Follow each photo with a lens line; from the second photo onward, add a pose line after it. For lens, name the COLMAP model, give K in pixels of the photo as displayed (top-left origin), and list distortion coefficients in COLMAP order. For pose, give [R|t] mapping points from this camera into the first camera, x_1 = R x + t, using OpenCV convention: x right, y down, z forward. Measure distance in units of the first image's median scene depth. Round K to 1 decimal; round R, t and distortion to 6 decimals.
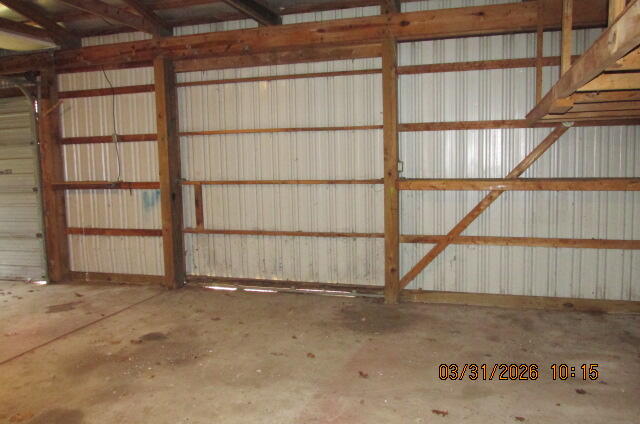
lens RADIAL K [[538.5, 0, 323.0], [0, 538.5, 204.0], [0, 0, 1]] dist [-0.012919, -0.004171]
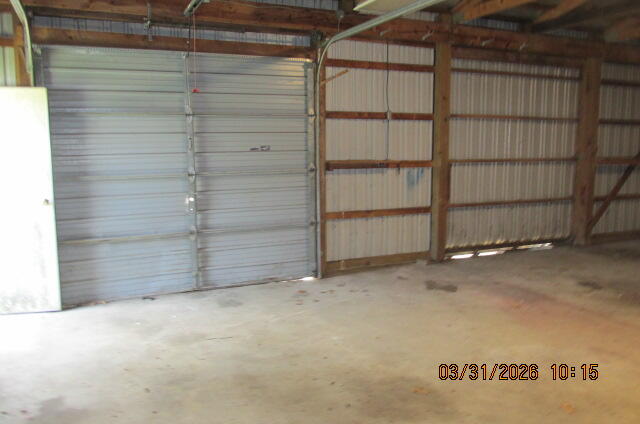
lens RADIAL K [[556.5, 0, 321.5], [0, 556.5, 198.2], [0, 0, 1]] dist [-0.018005, -0.002457]
pose [[0.731002, -0.045028, 0.680888, -1.170664], [0.038698, 0.998950, 0.024516, -0.003204], [-0.681277, 0.008428, 0.731977, 0.353000]]
